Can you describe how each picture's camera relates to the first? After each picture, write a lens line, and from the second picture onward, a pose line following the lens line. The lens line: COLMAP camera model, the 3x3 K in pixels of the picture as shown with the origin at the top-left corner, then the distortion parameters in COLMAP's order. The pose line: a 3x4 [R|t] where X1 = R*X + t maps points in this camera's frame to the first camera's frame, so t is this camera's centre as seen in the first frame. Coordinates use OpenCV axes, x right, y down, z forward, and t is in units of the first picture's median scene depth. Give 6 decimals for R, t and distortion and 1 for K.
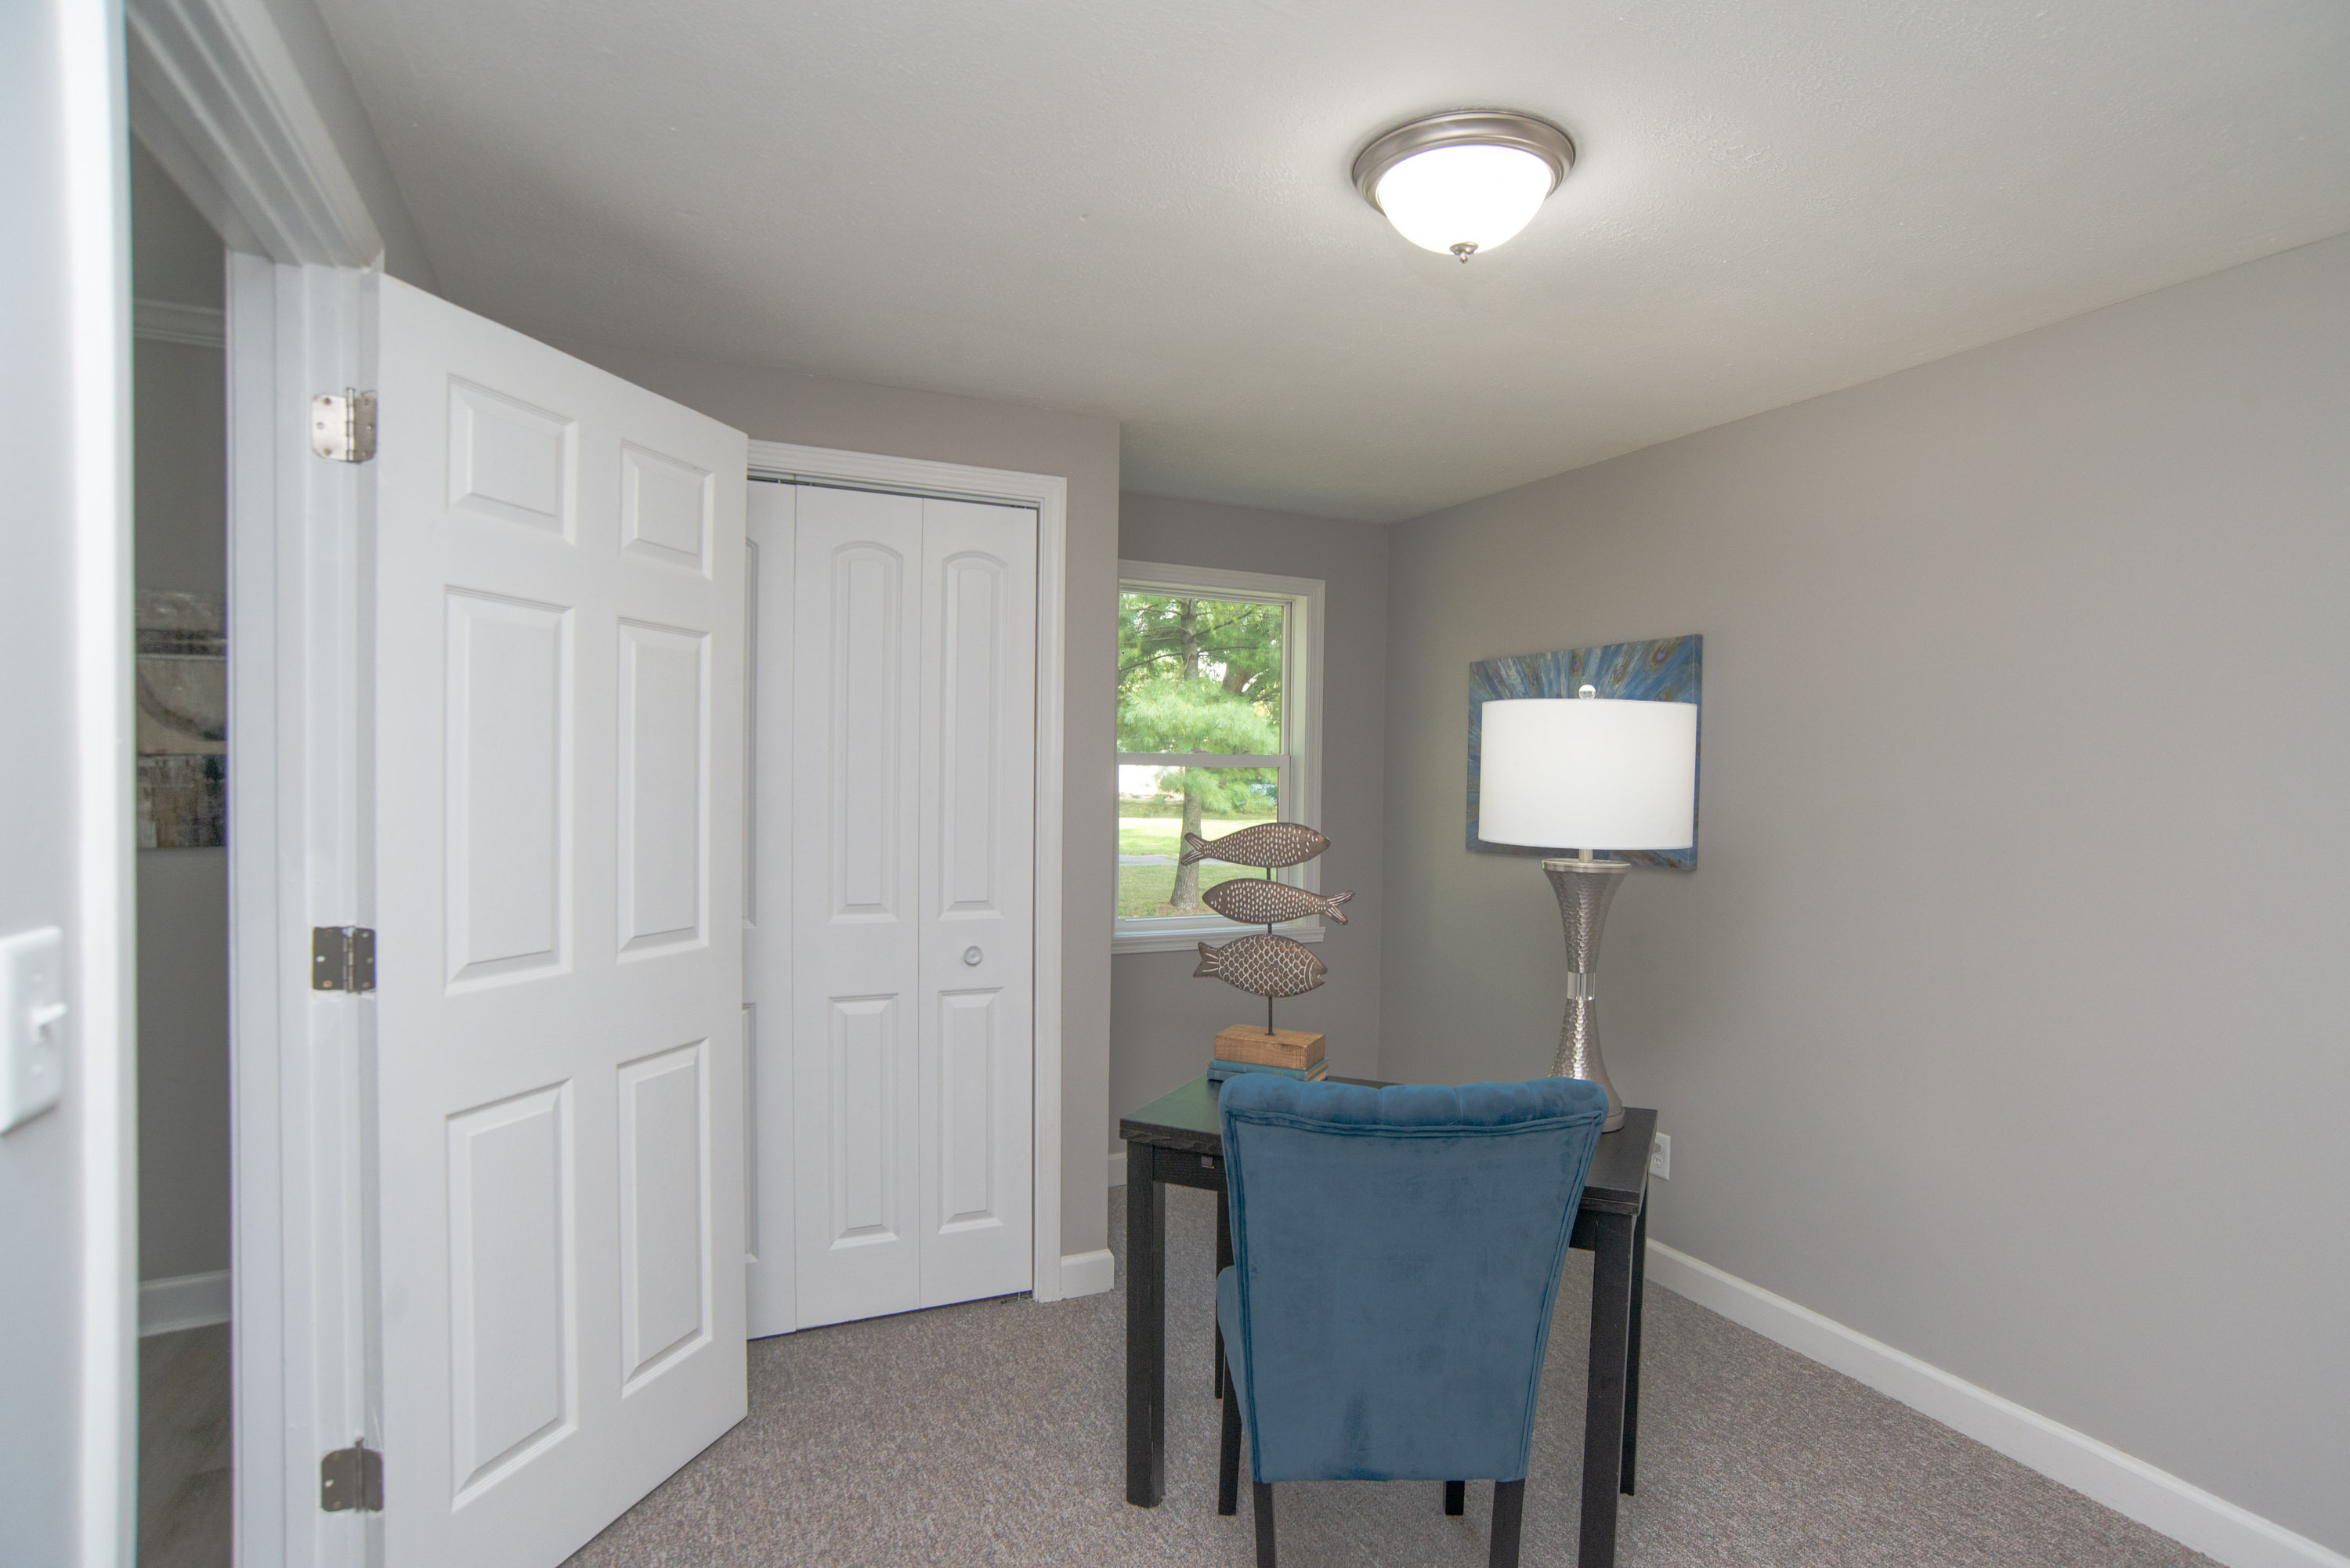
lens RADIAL K [[1178.6, 0, 1203.4], [0, 1178.6, 815.9], [0, 0, 1]] dist [-0.090002, 0.049330]
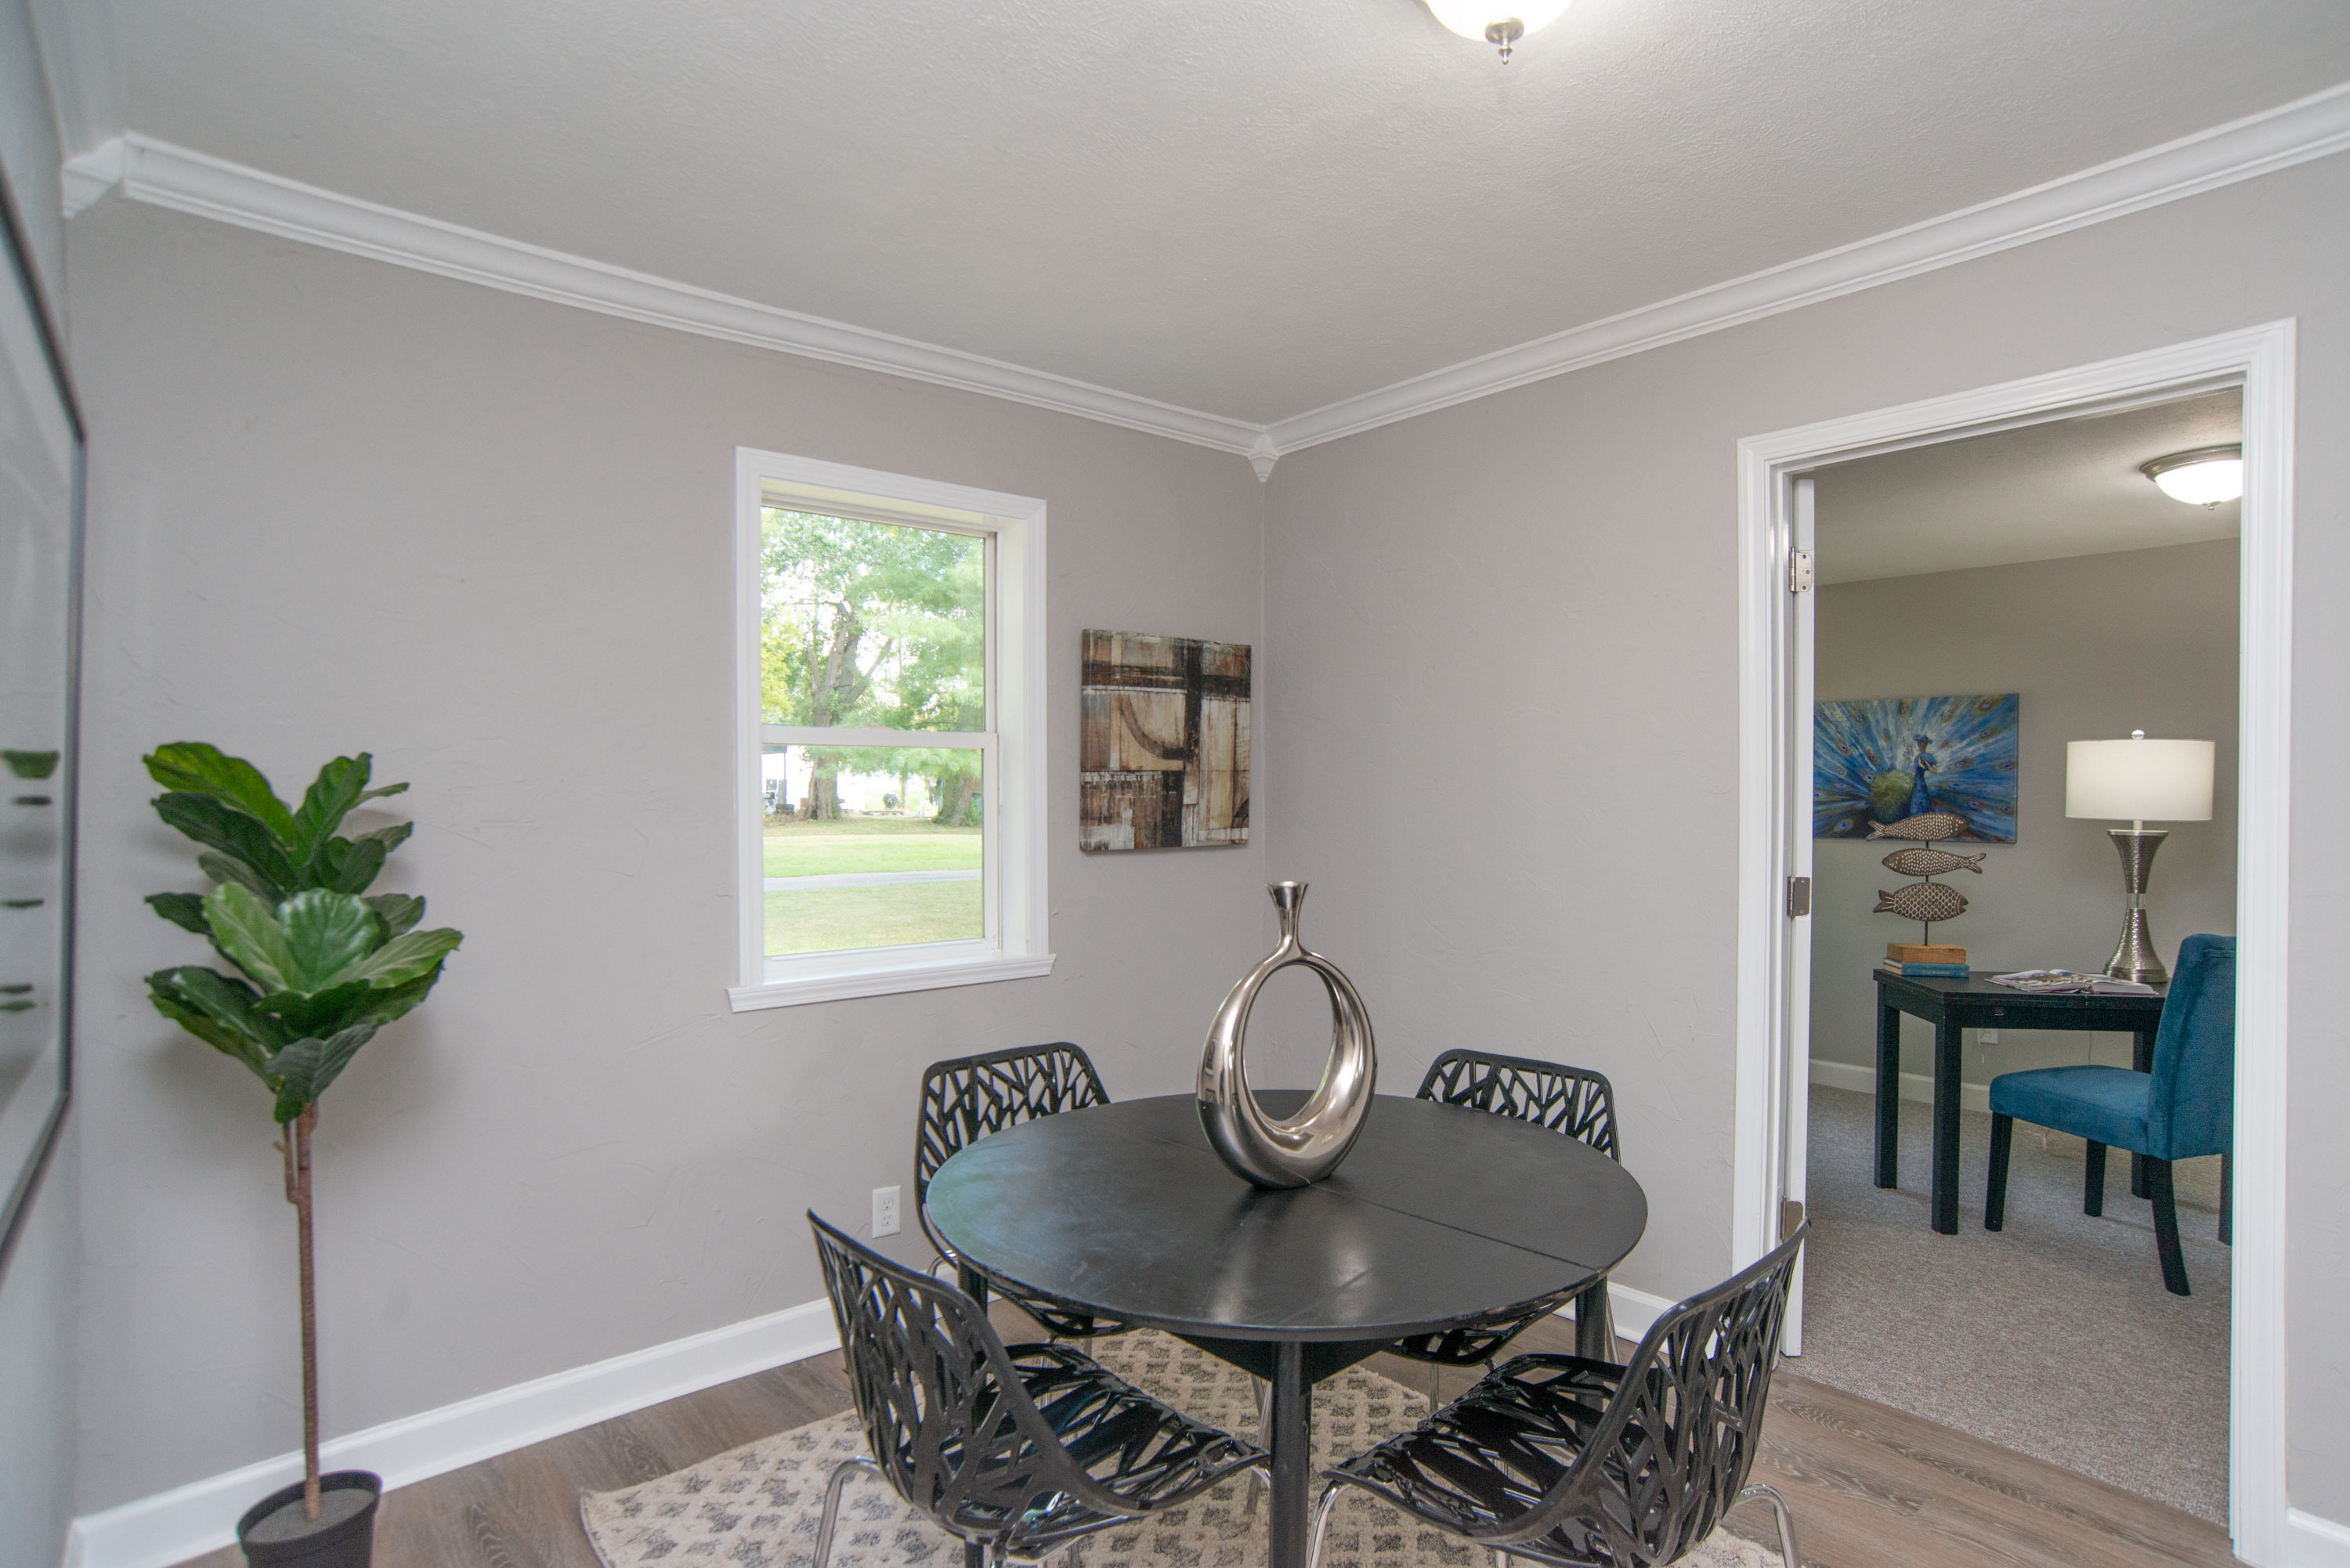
lens RADIAL K [[1188.7, 0, 1205.7], [0, 1188.7, 810.4], [0, 0, 1]] dist [-0.090198, 0.050369]
pose [[0.961191, -0.013229, 0.275567, -1.328462], [0.017771, 0.999744, -0.013993, 0.006883], [-0.275311, 0.018347, 0.961180, -0.246730]]
